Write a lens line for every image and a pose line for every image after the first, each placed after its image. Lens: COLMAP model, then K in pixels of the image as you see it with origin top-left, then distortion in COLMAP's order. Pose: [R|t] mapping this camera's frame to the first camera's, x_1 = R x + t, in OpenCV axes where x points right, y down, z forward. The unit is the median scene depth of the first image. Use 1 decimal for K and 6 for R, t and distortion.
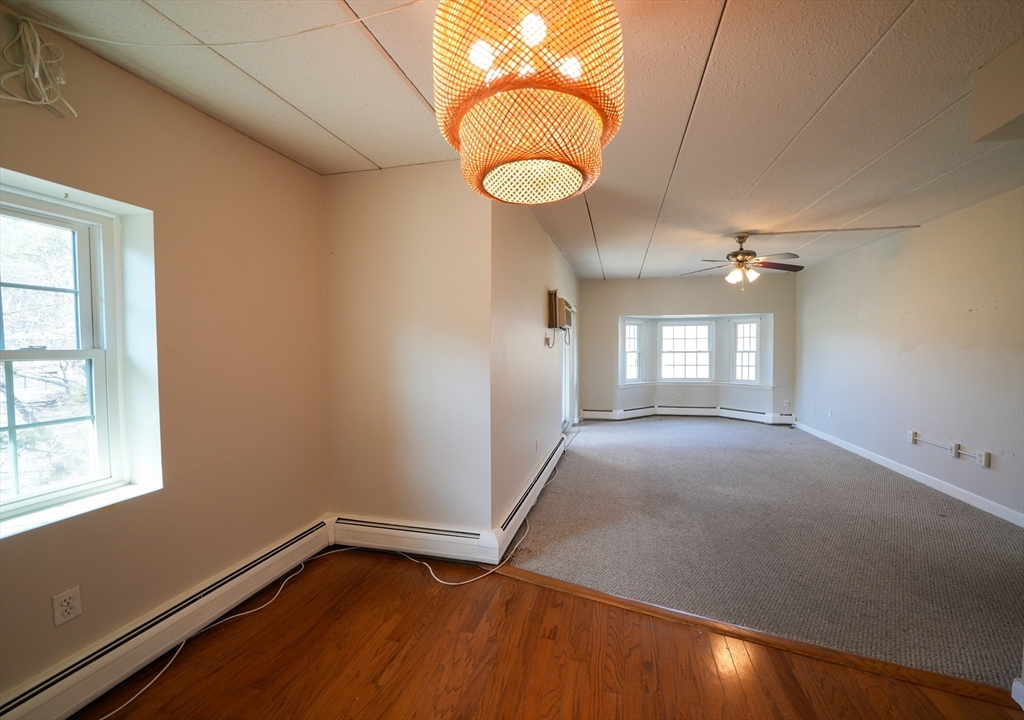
lens RADIAL K [[372.3, 0, 543.2], [0, 372.3, 360.3], [0, 0, 1]] dist [-0.022477, -0.000018]
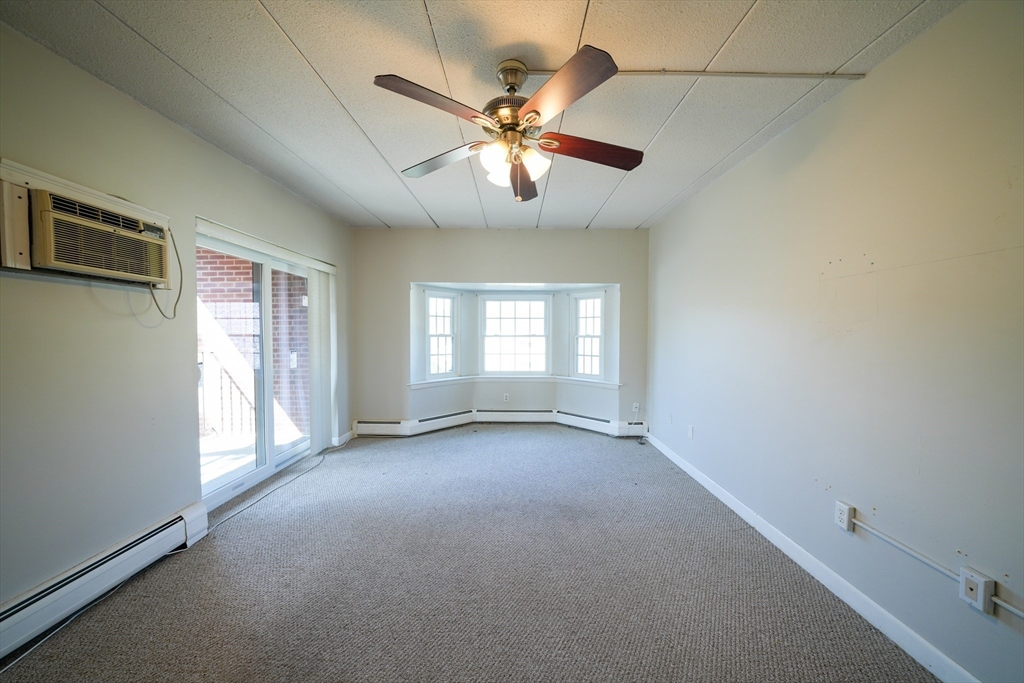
lens RADIAL K [[357.3, 0, 512.0], [0, 357.3, 341.5], [0, 0, 1]] dist [-0.016717, 0.000249]
pose [[0.979129, 0.005419, 0.203170, 0.248226], [-0.004299, 0.999973, -0.005956, -0.007886], [-0.203197, 0.004958, 0.979125, 0.323293]]
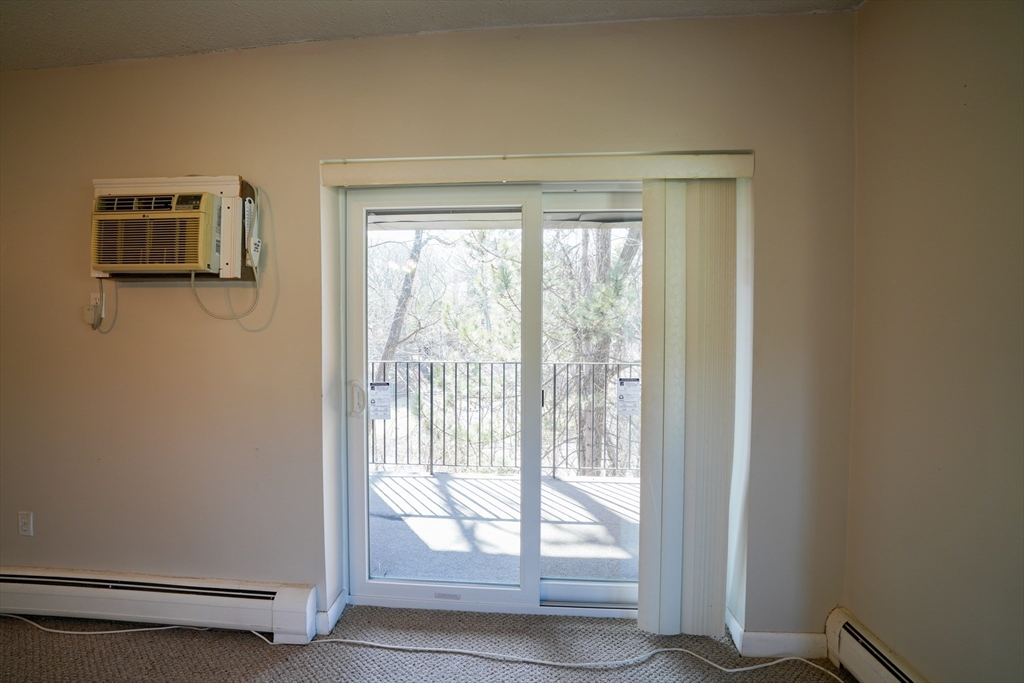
lens RADIAL K [[361.8, 0, 507.0], [0, 361.8, 344.9], [0, 0, 1]] dist [-0.020048, 0.000185]
pose [[0.162671, 0.033862, -0.986099, 0.266026], [-0.034866, 0.998984, 0.028553, -0.023050], [0.986064, 0.029737, 0.163687, 0.779548]]
